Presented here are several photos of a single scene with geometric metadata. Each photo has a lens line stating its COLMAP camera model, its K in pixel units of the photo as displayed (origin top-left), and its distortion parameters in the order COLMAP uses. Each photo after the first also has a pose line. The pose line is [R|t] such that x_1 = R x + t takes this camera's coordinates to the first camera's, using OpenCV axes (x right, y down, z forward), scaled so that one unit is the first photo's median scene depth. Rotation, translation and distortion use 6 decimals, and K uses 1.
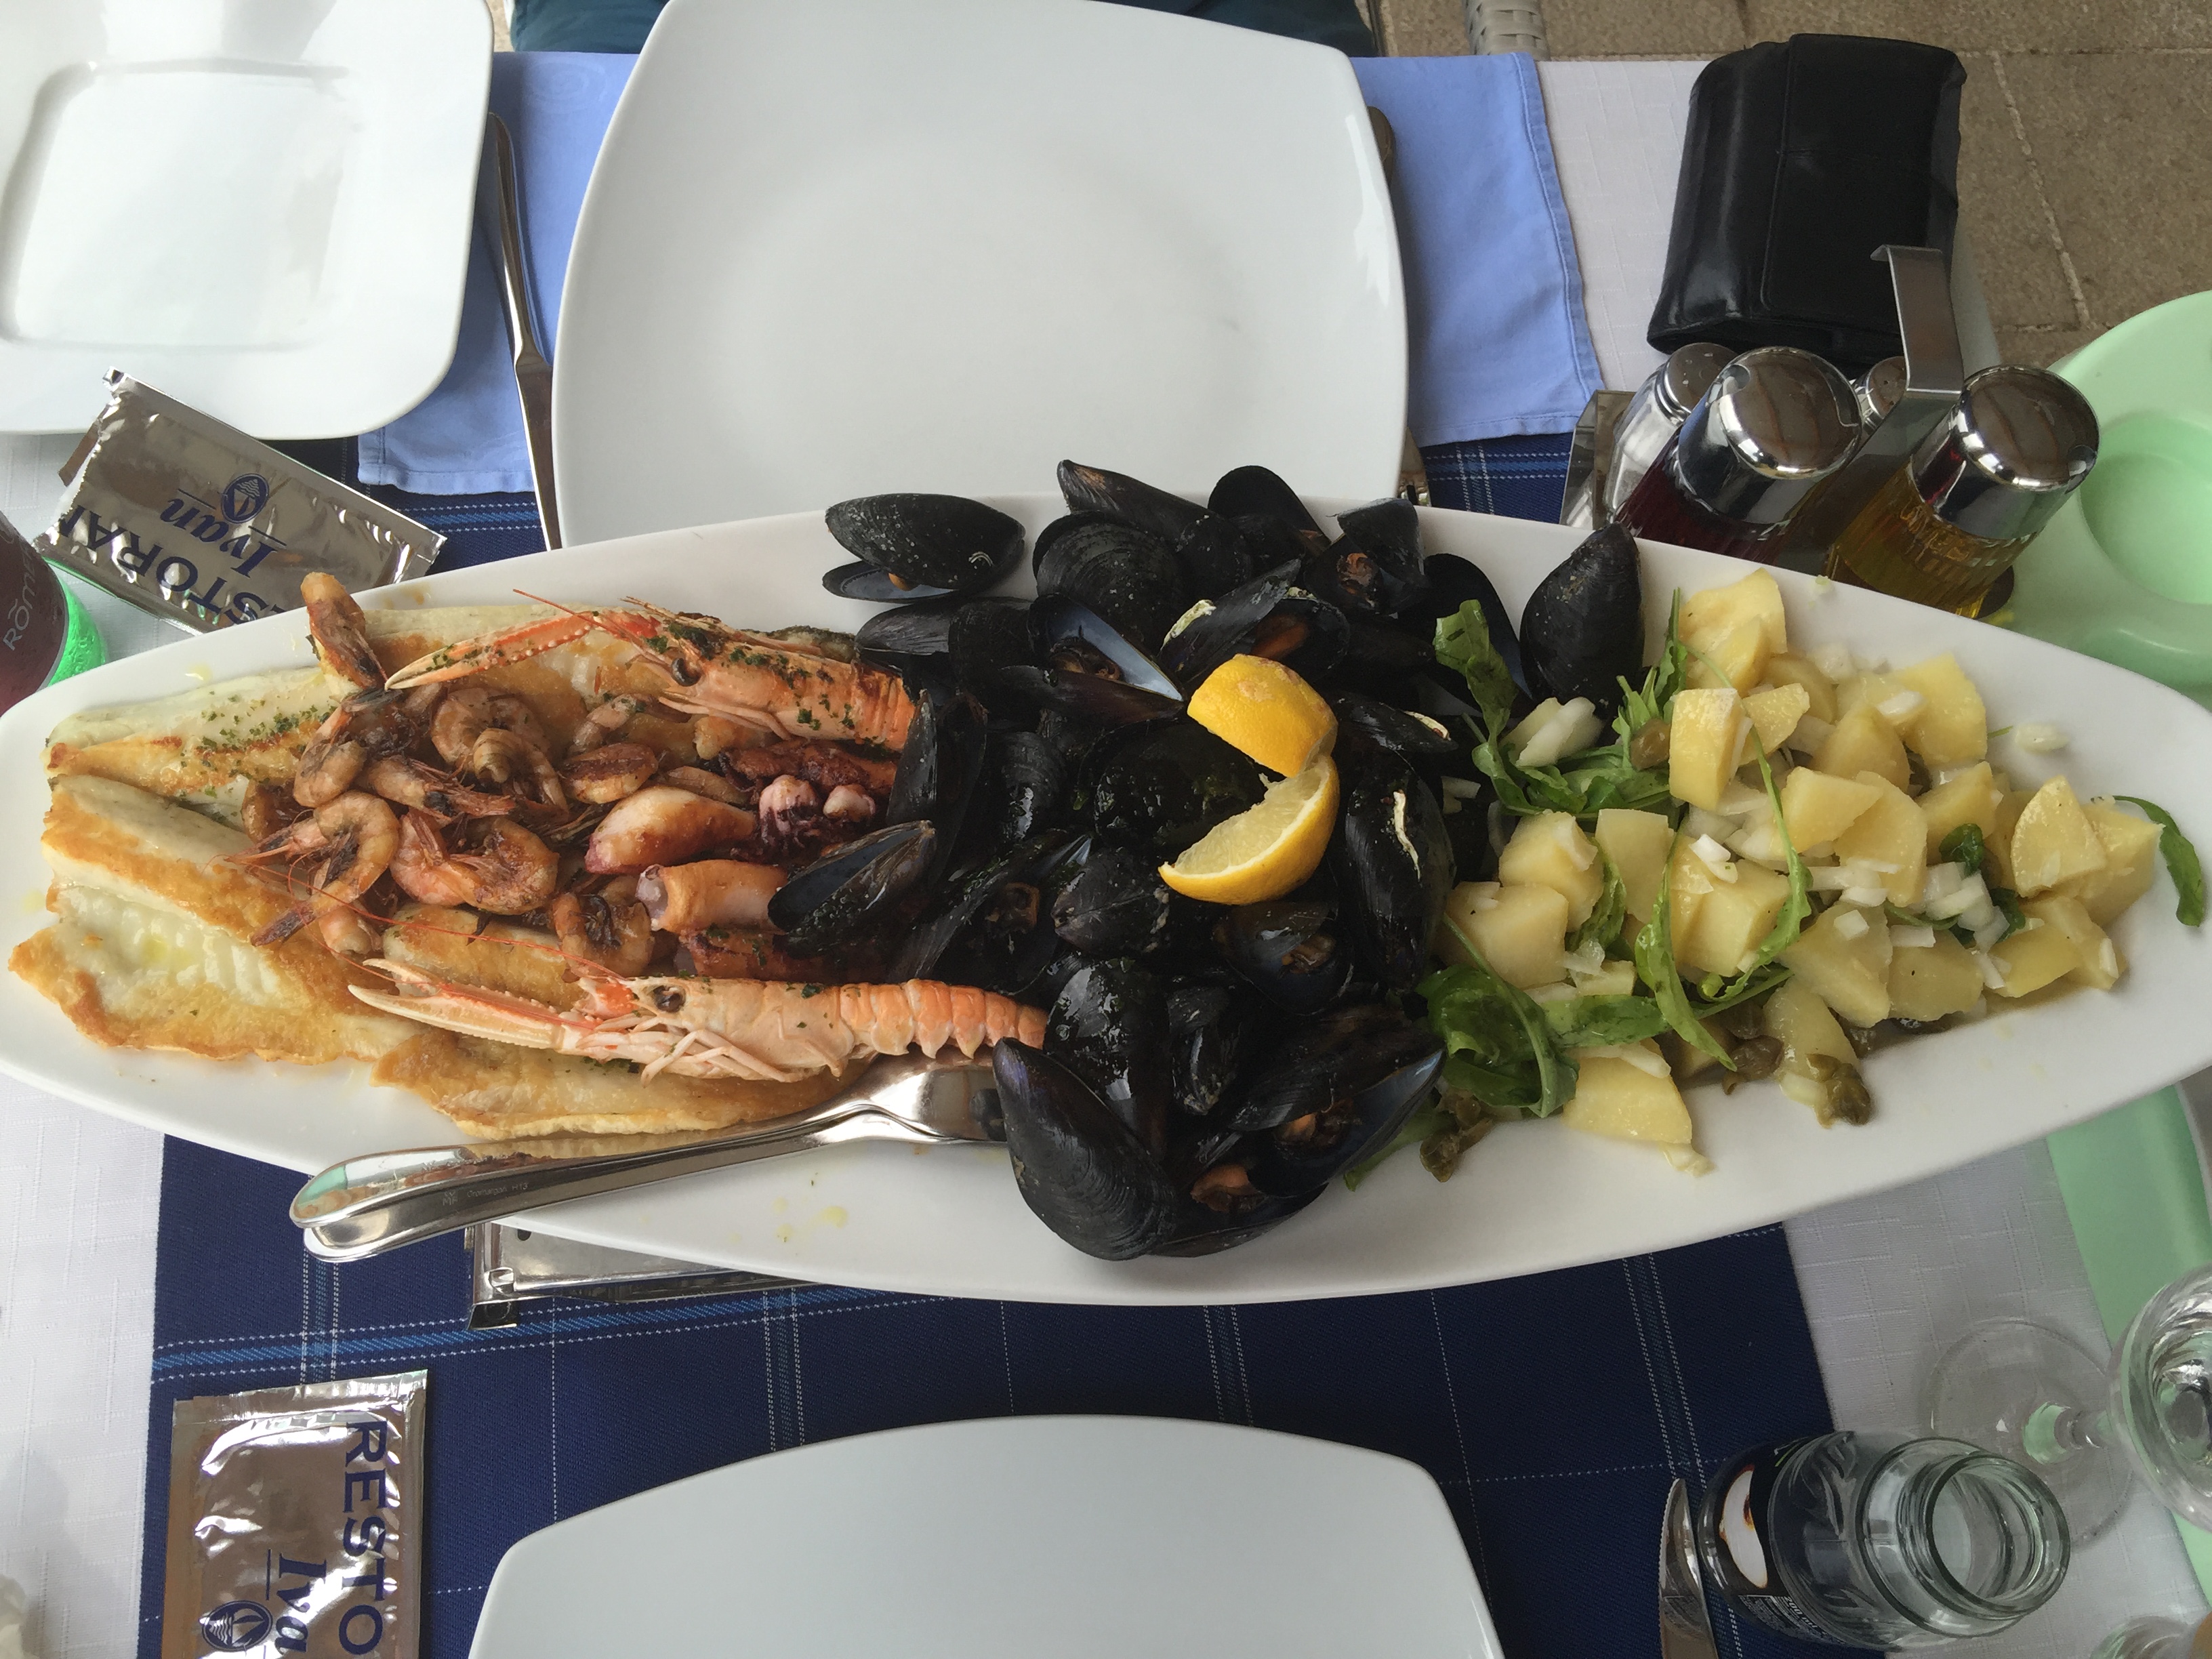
lens RADIAL K [[1848.0, 0, 1021.5], [0, 1848.0, 828.7], [0, 0, 1]] dist [0.073282, -0.136301]
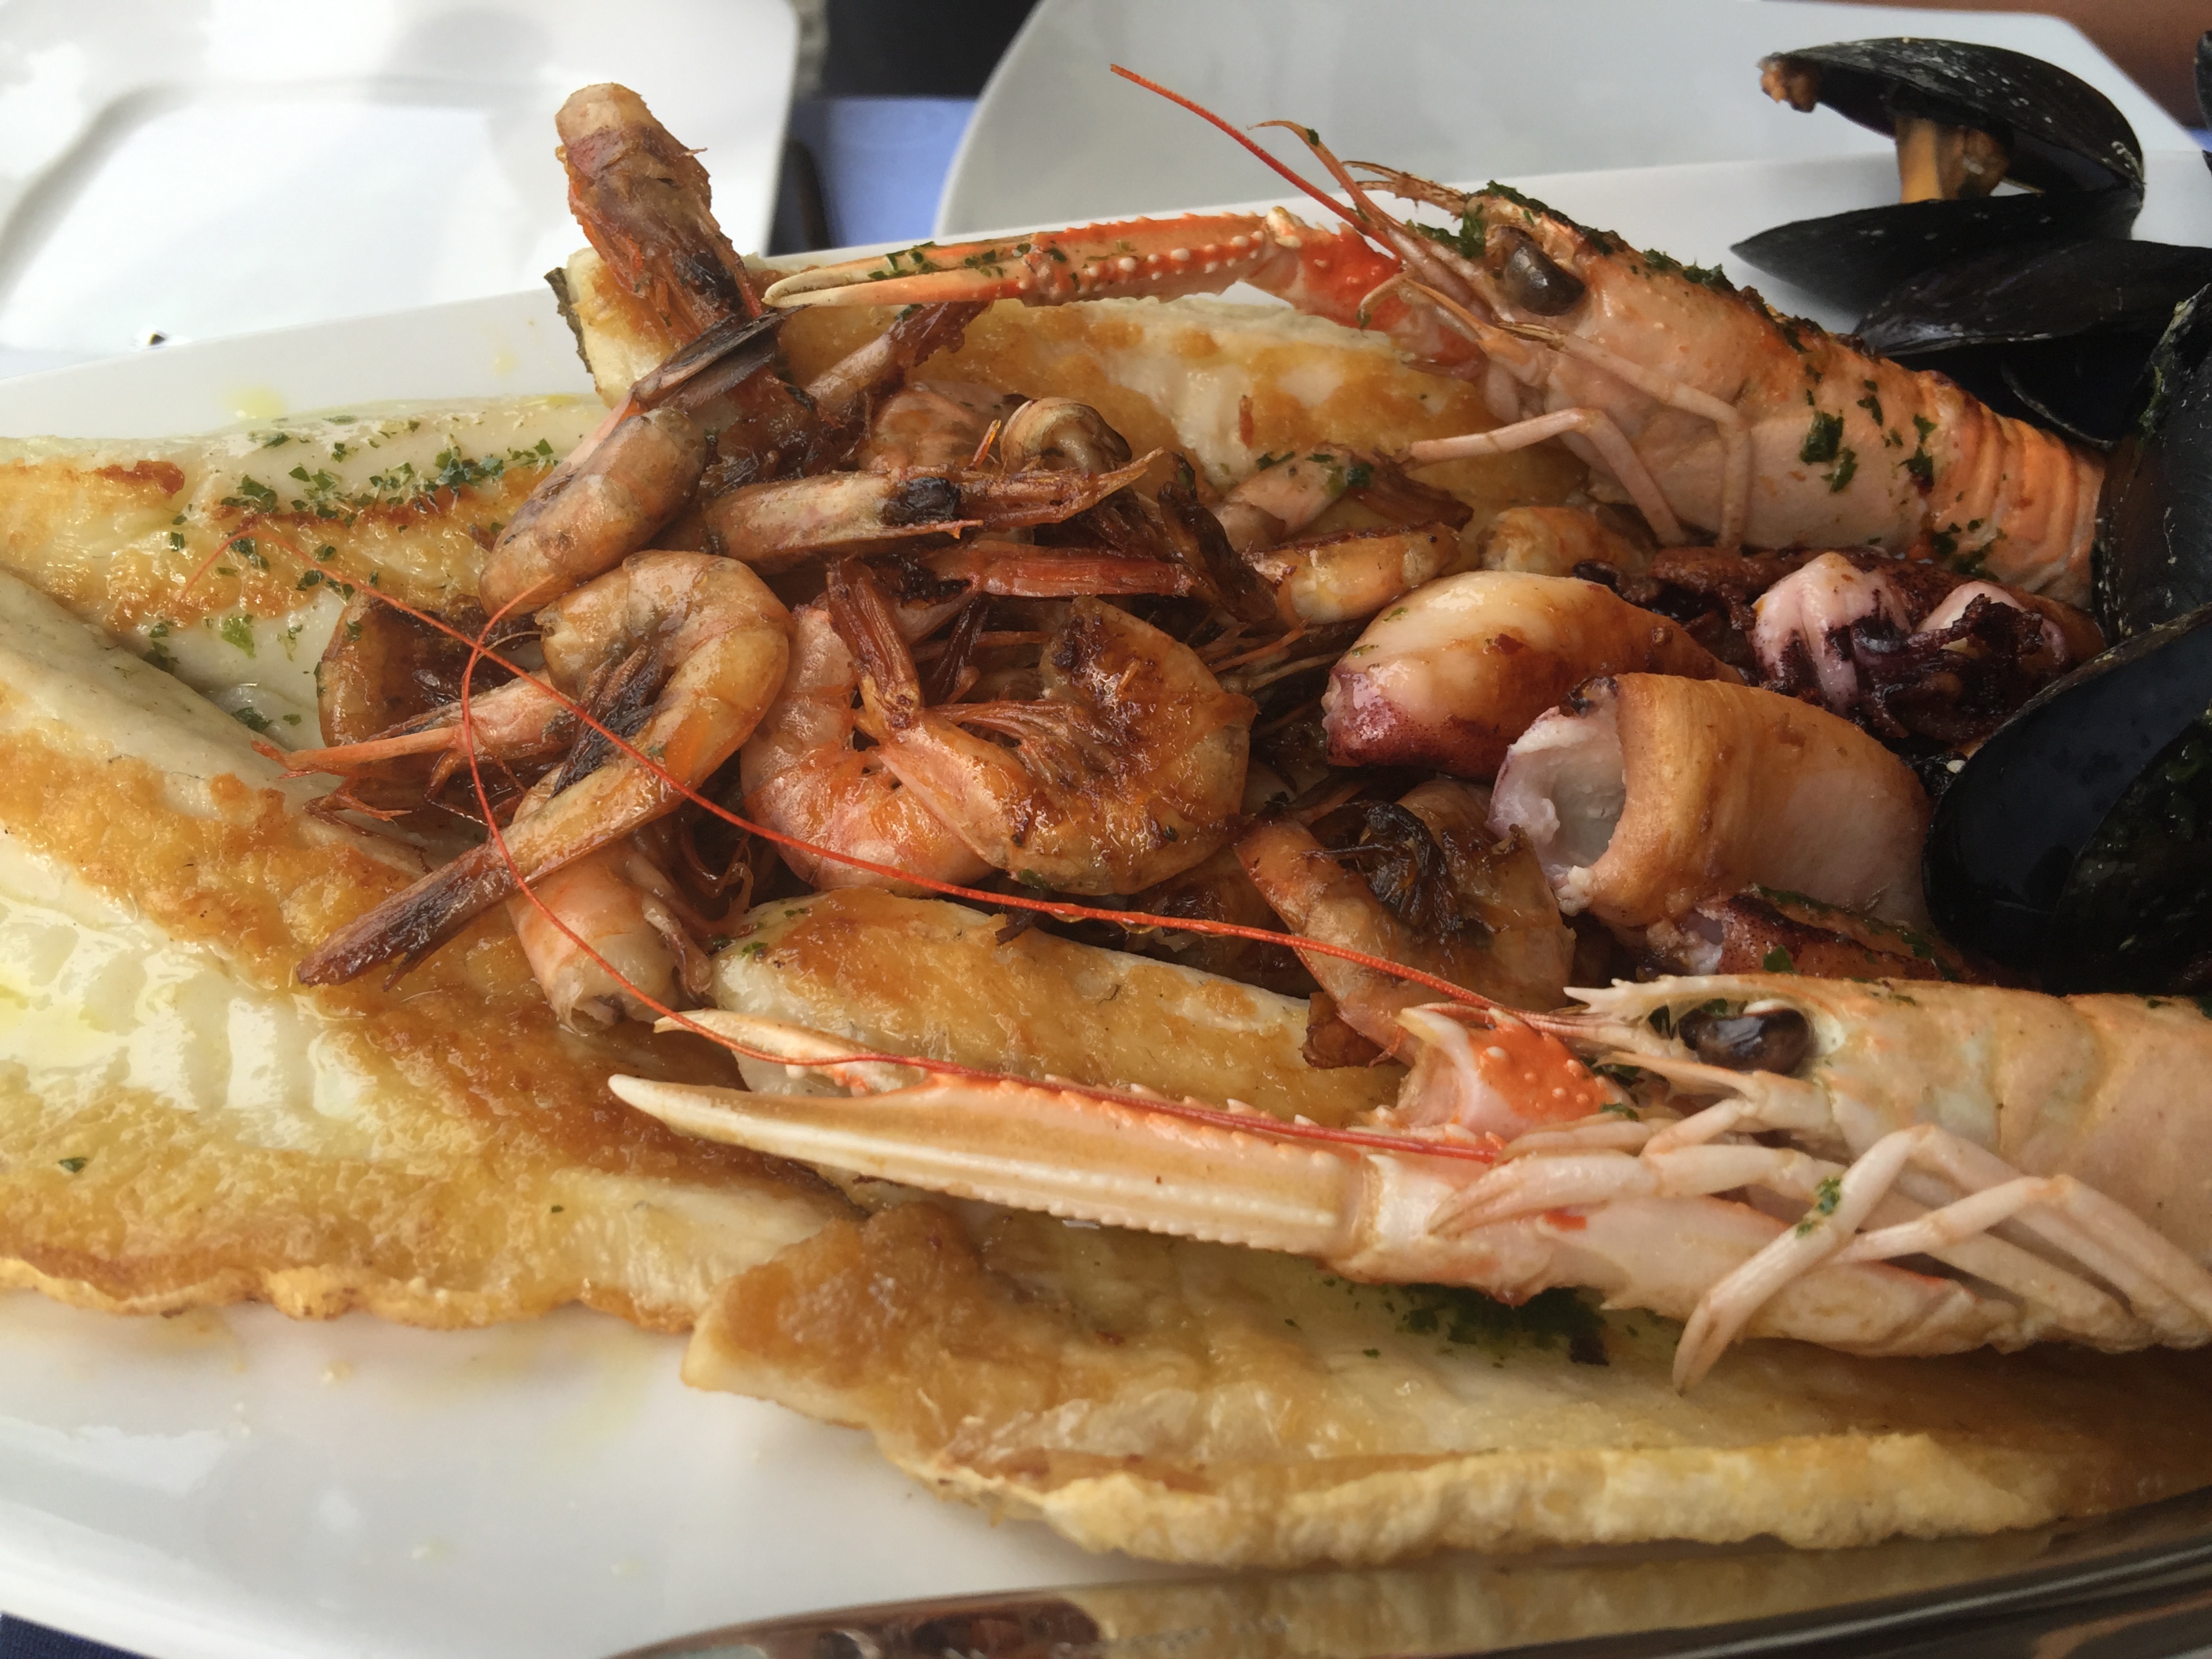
lens RADIAL K [[1848.0, 0, 1021.5], [0, 1848.0, 828.7], [0, 0, 1]] dist [0.073282, -0.136301]
pose [[0.999577, -0.027051, 0.010648, -0.294952], [0.028965, 0.895510, -0.444099, 0.180636], [0.002478, 0.444219, 0.895915, 0.709833]]
